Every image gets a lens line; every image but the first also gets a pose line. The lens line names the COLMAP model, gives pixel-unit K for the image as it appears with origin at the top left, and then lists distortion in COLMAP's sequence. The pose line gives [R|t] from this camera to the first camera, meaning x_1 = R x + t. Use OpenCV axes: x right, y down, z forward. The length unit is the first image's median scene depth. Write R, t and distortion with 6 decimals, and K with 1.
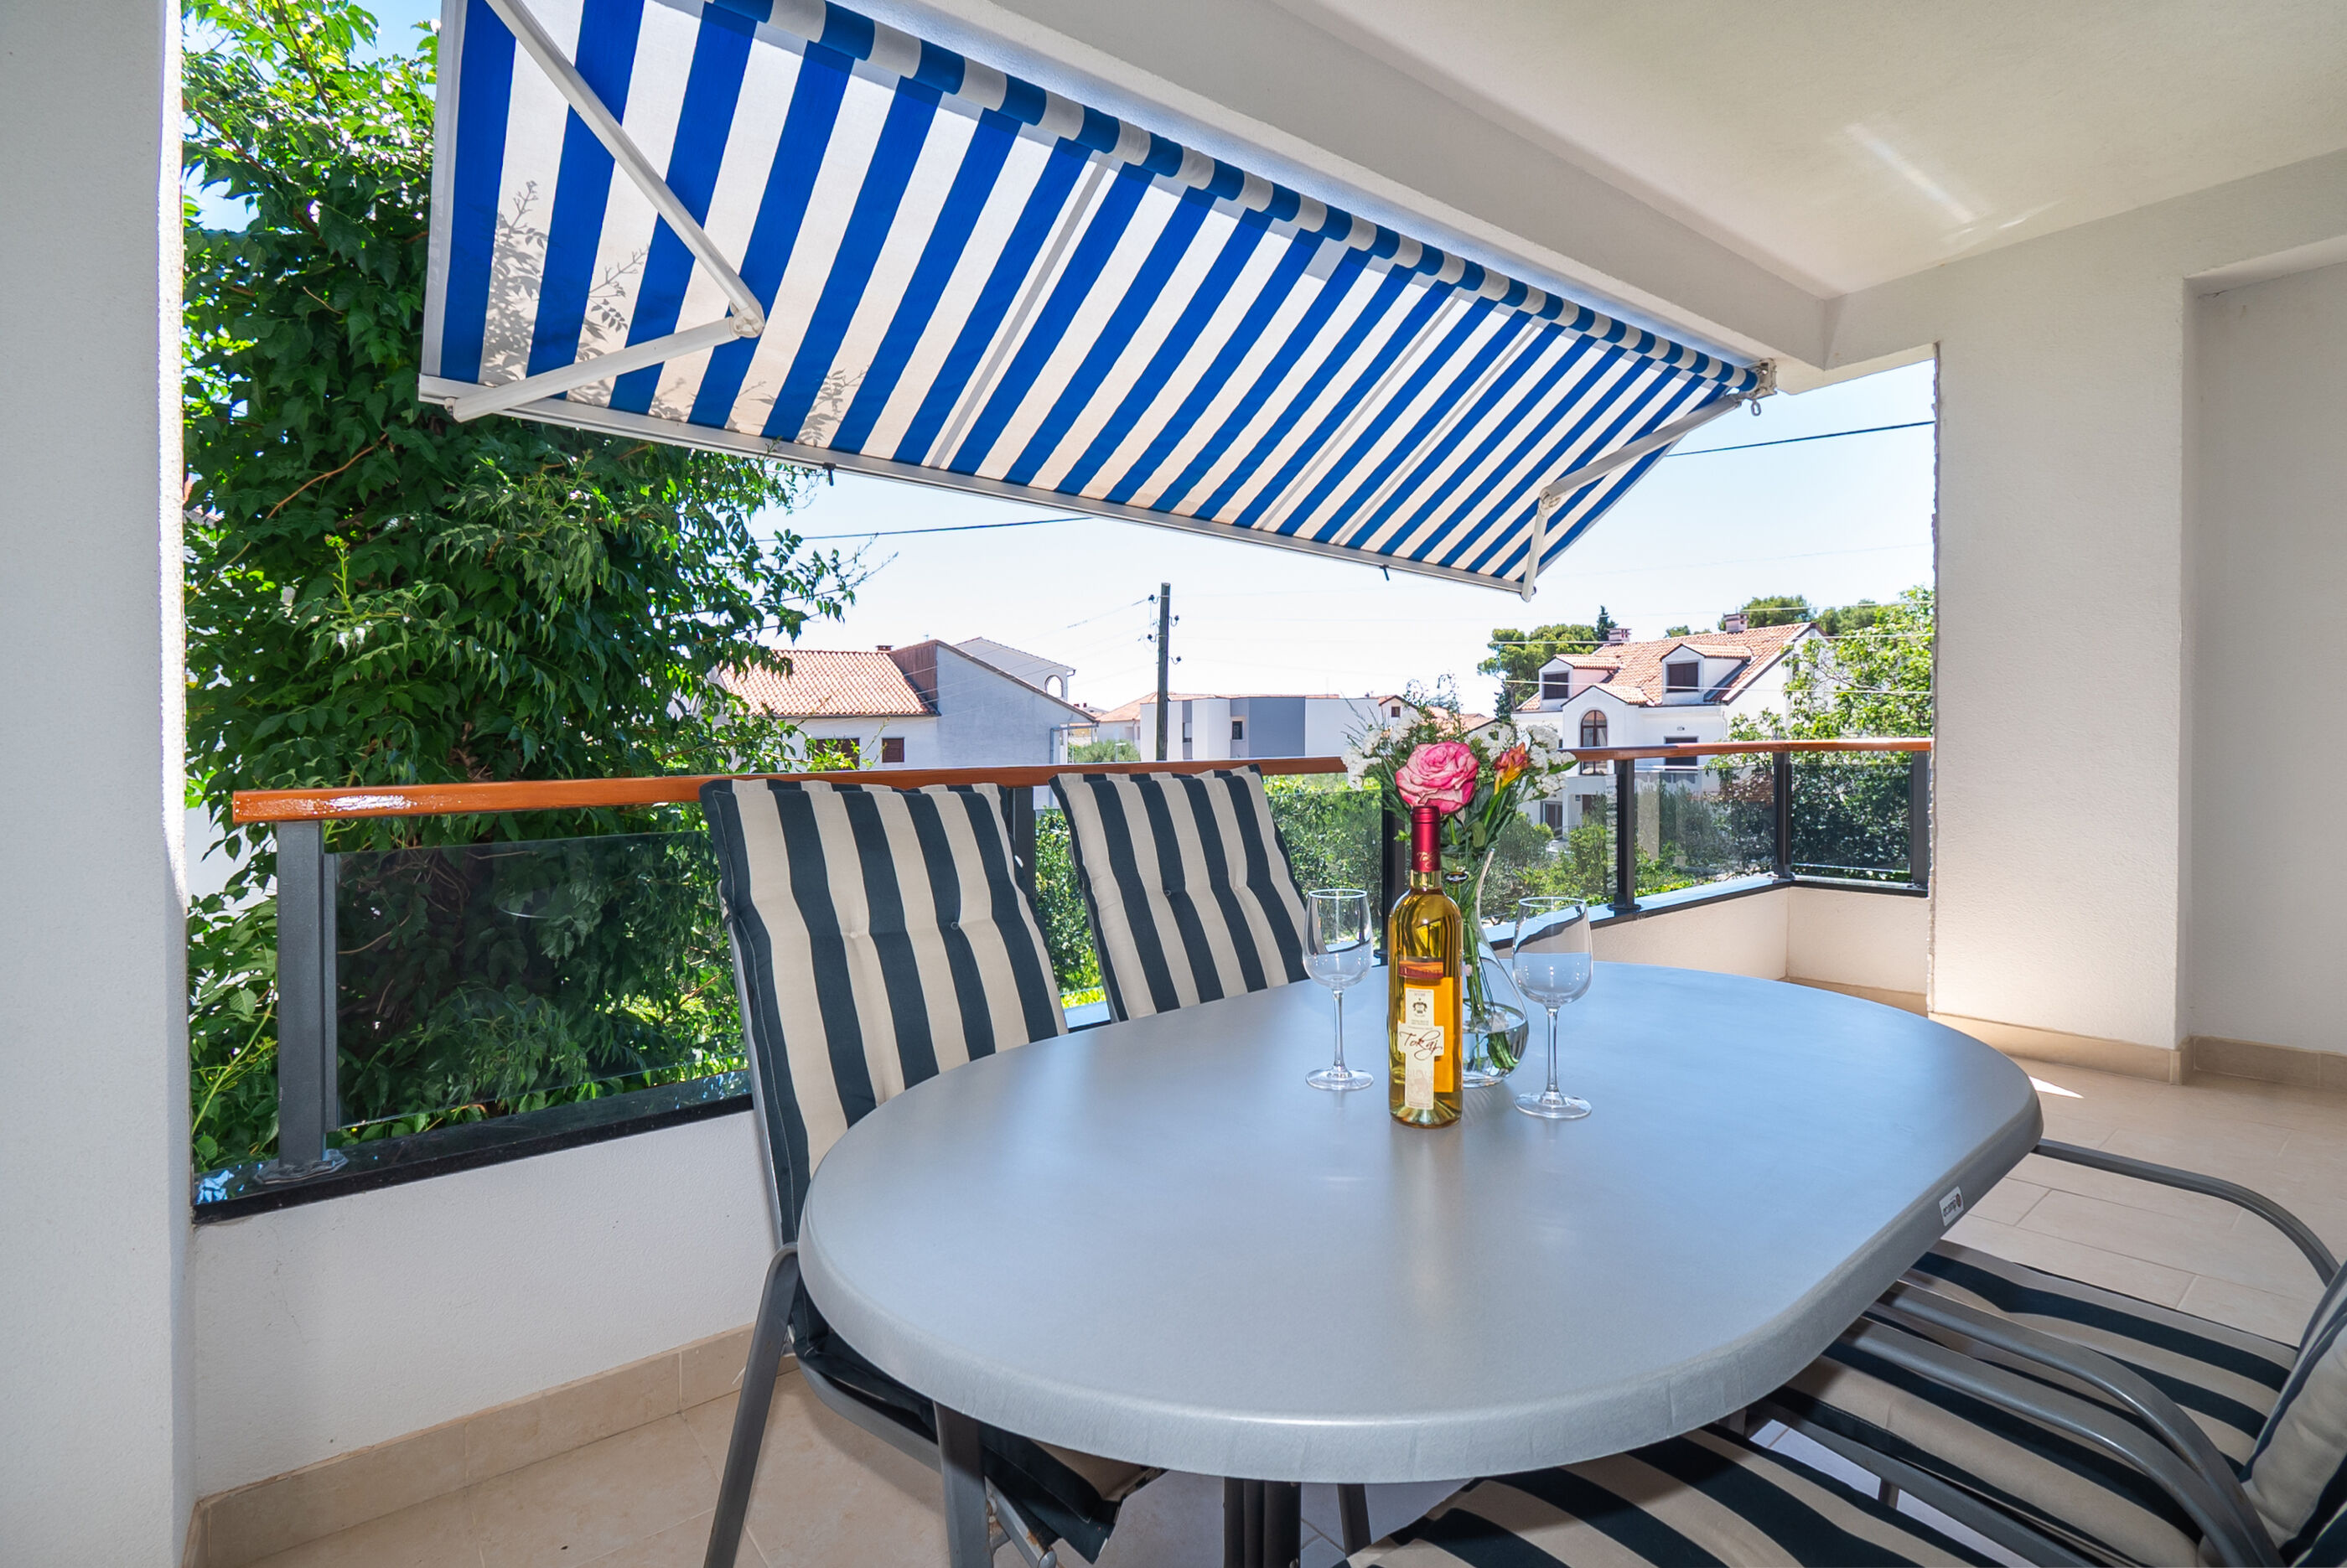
lens RADIAL K [[1063.5, 0, 1173.5], [0, 1063.5, 776.1], [0, 0, 1]] dist [0.010321, -0.008149]
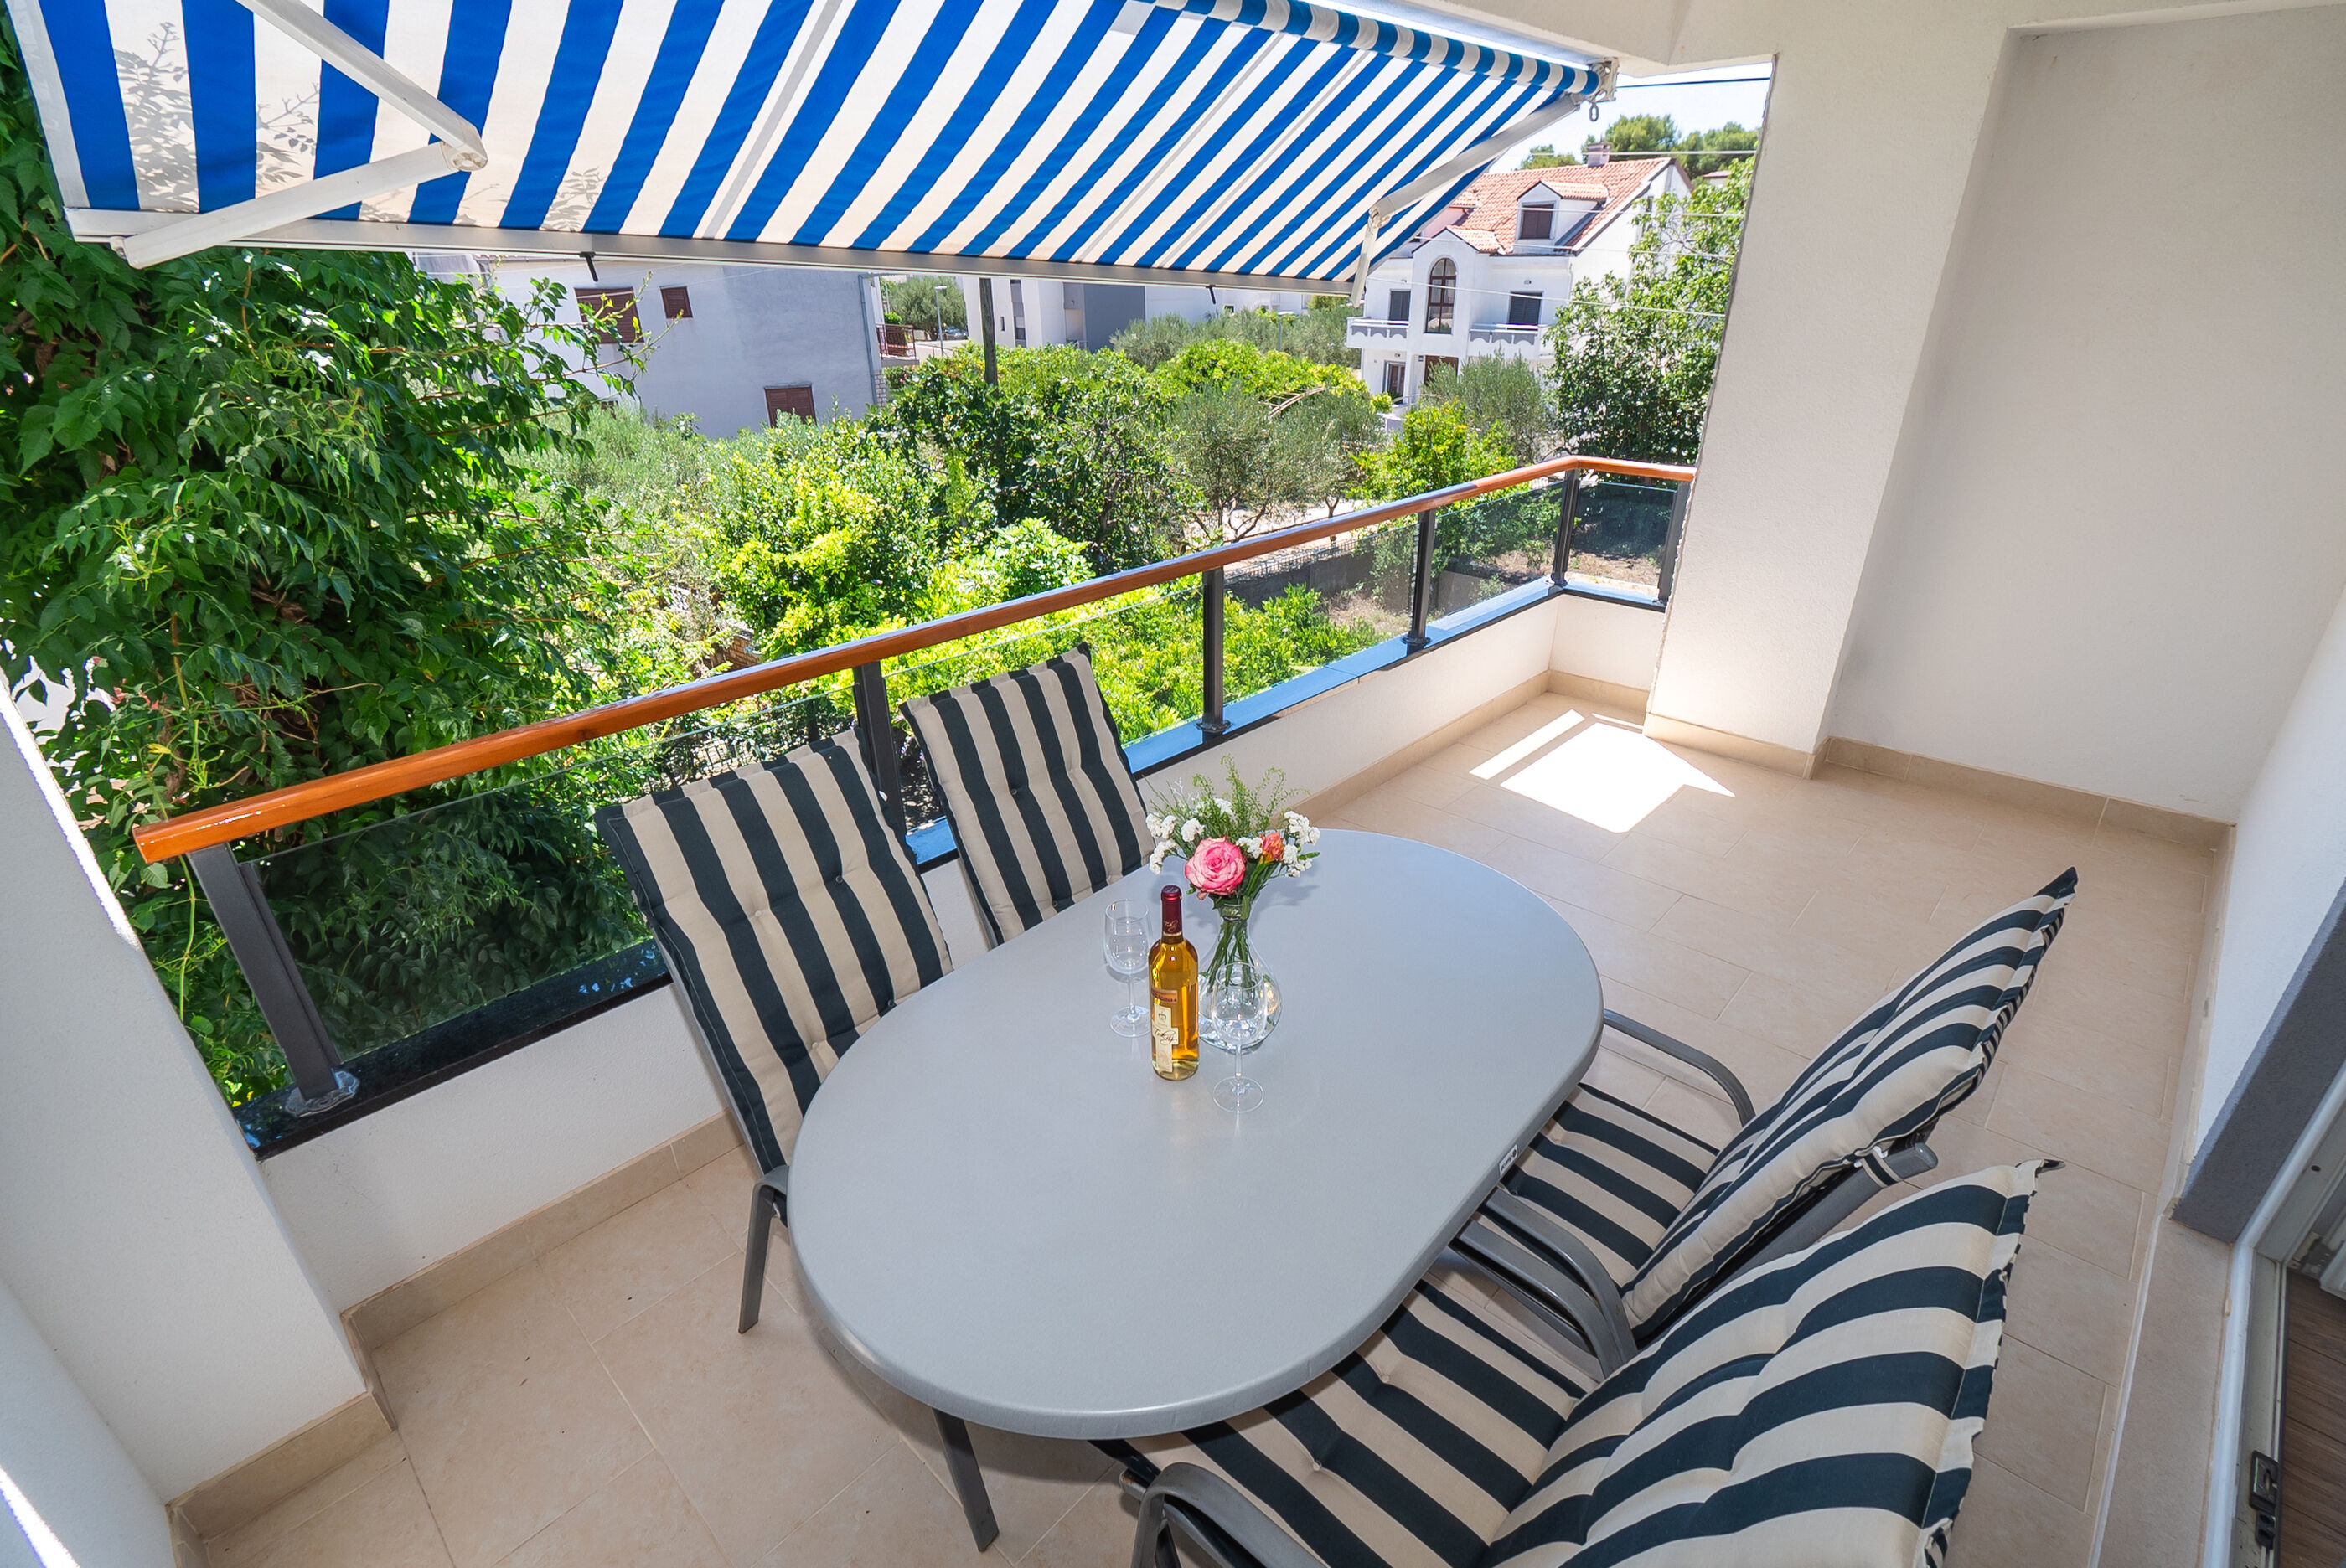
lens RADIAL K [[1063.0, 0, 1173.0], [0, 1063.0, 776.1], [0, 0, 1]] dist [0.010321, -0.008149]
pose [[0.989432, -0.077304, 0.122674, 0.013306], [0.018334, 0.905939, 0.423012, -0.208781], [-0.143836, -0.416292, 0.897782, -0.040761]]
